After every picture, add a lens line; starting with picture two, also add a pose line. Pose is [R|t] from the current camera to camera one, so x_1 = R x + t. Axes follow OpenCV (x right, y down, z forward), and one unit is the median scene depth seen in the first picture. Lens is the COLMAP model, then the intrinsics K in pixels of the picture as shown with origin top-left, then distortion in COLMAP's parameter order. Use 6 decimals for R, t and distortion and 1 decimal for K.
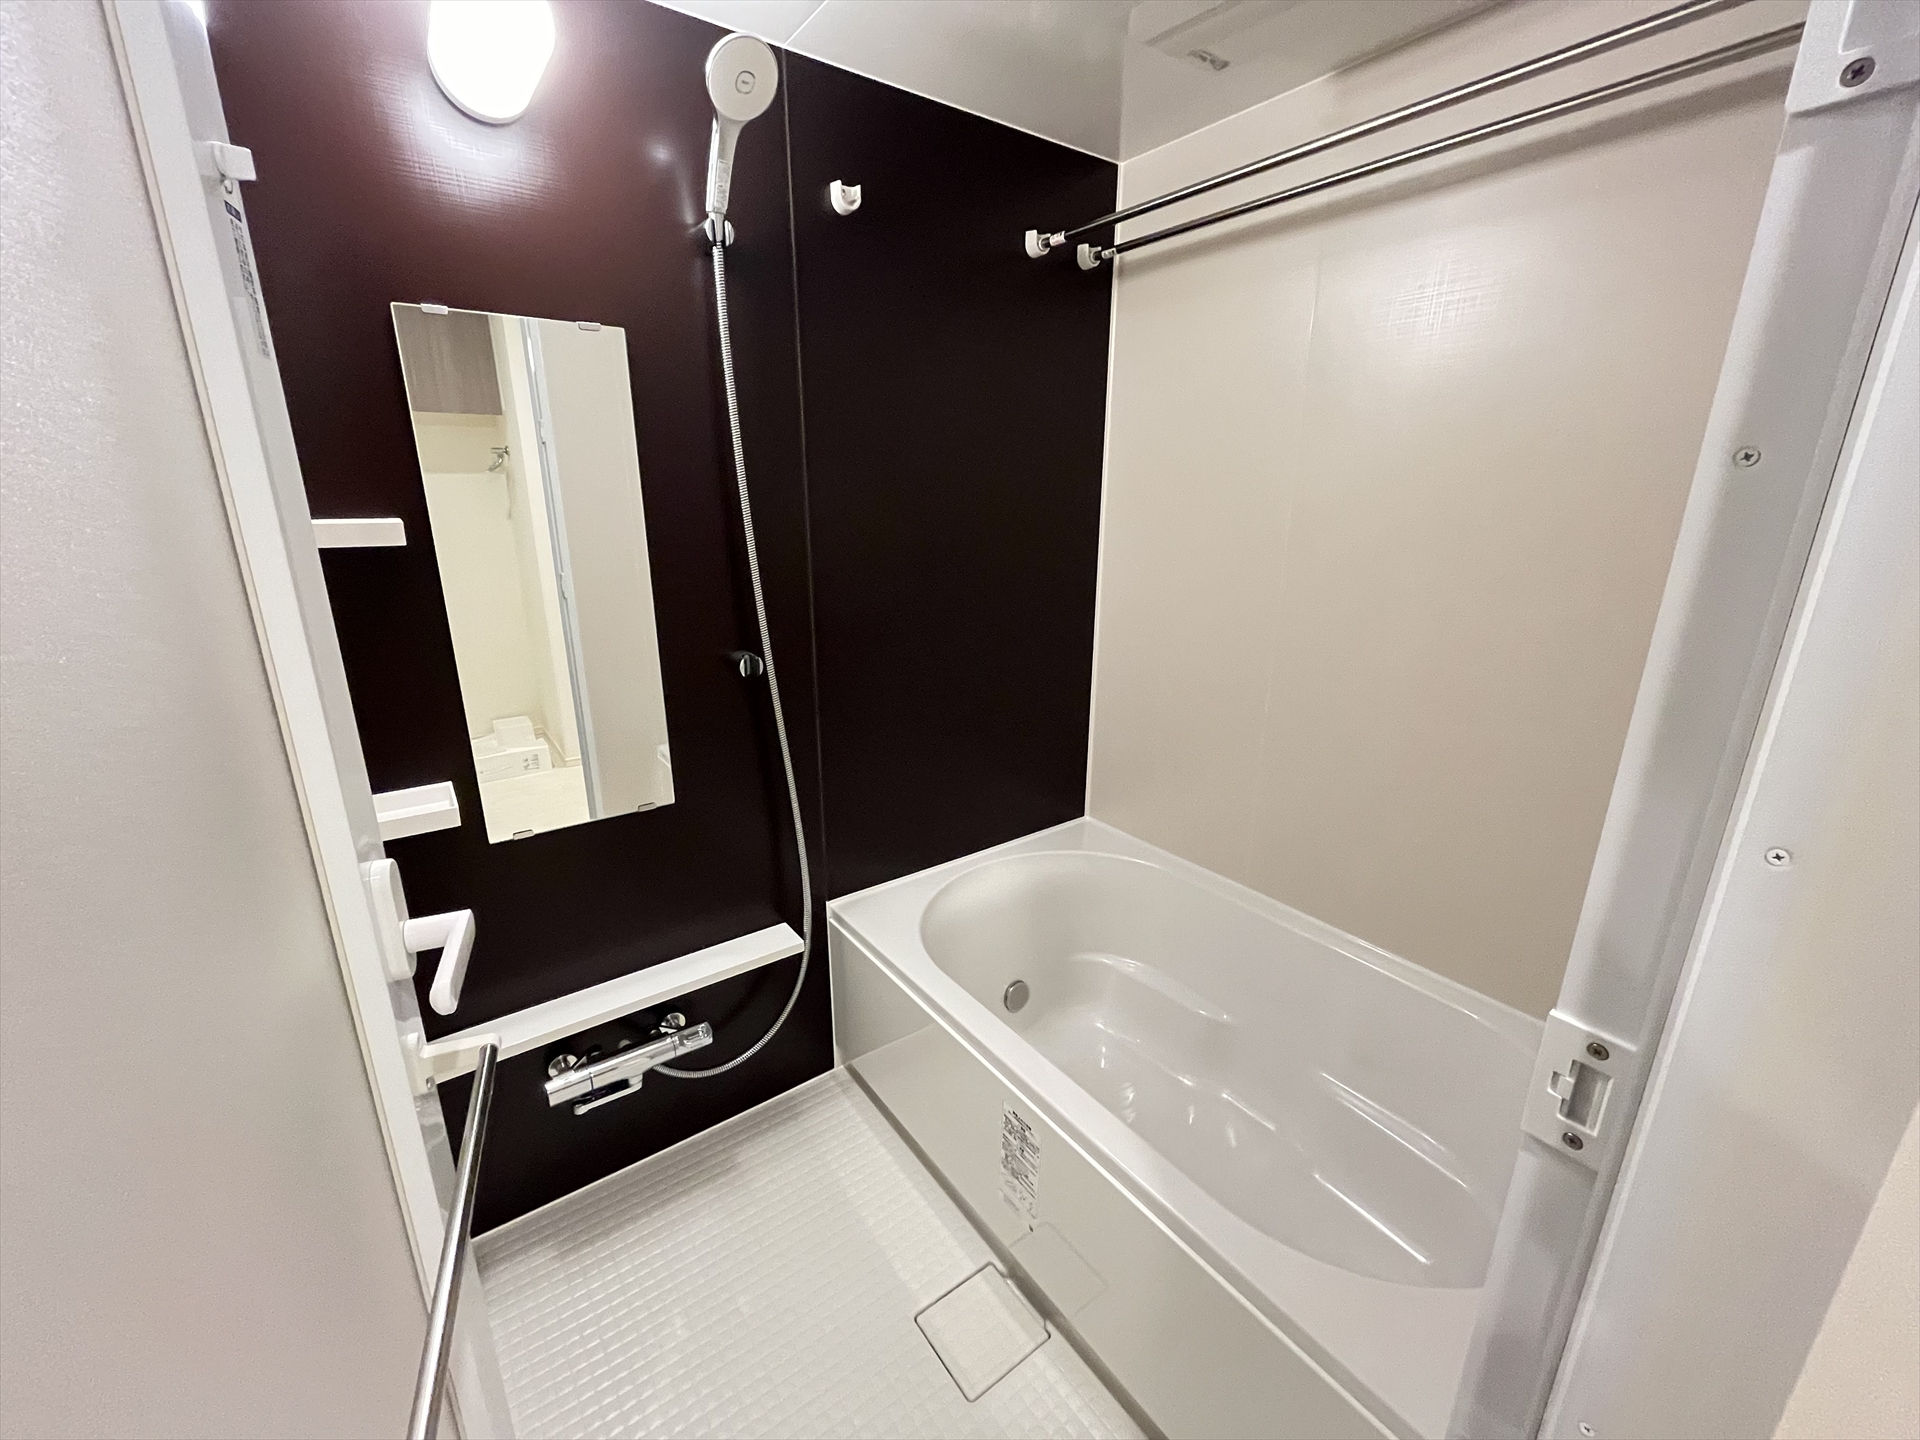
lens RADIAL K [[769.0, 0, 956.2], [0, 769.0, 718.9], [0, 0, 1]] dist [-0.003975, 0.000787]
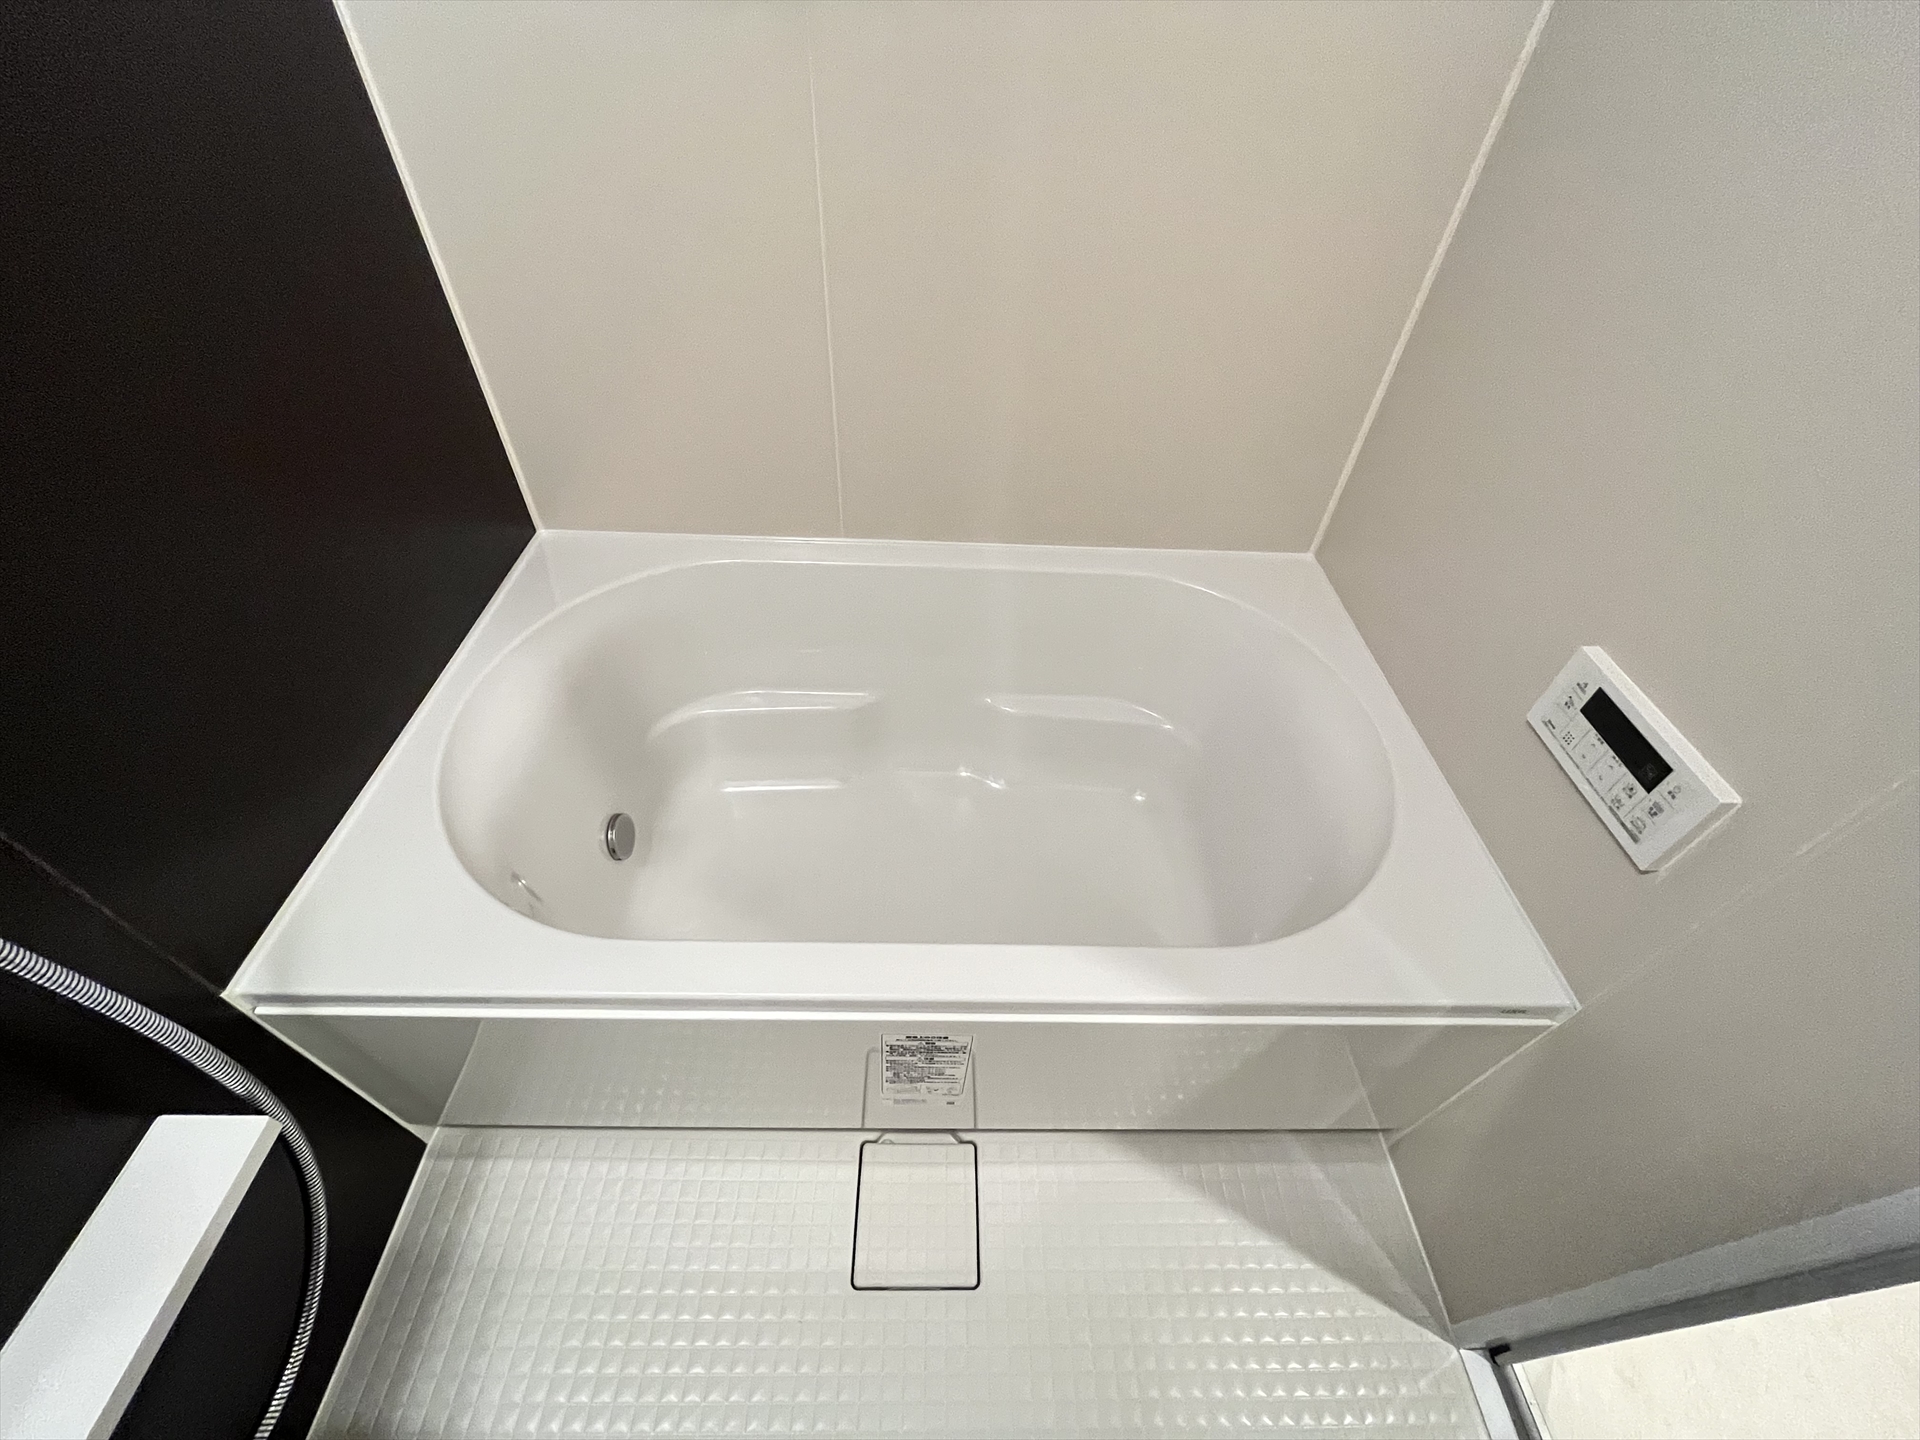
lens RADIAL K [[769.0, 0, 958.6], [0, 769.0, 709.5], [0, 0, 1]] dist [-0.003975, 0.000787]
pose [[0.582719, -0.555721, 0.592969, -0.096715], [0.189056, 0.802333, 0.566145, -0.051648], [-0.790377, -0.217799, 0.572597, 0.482268]]
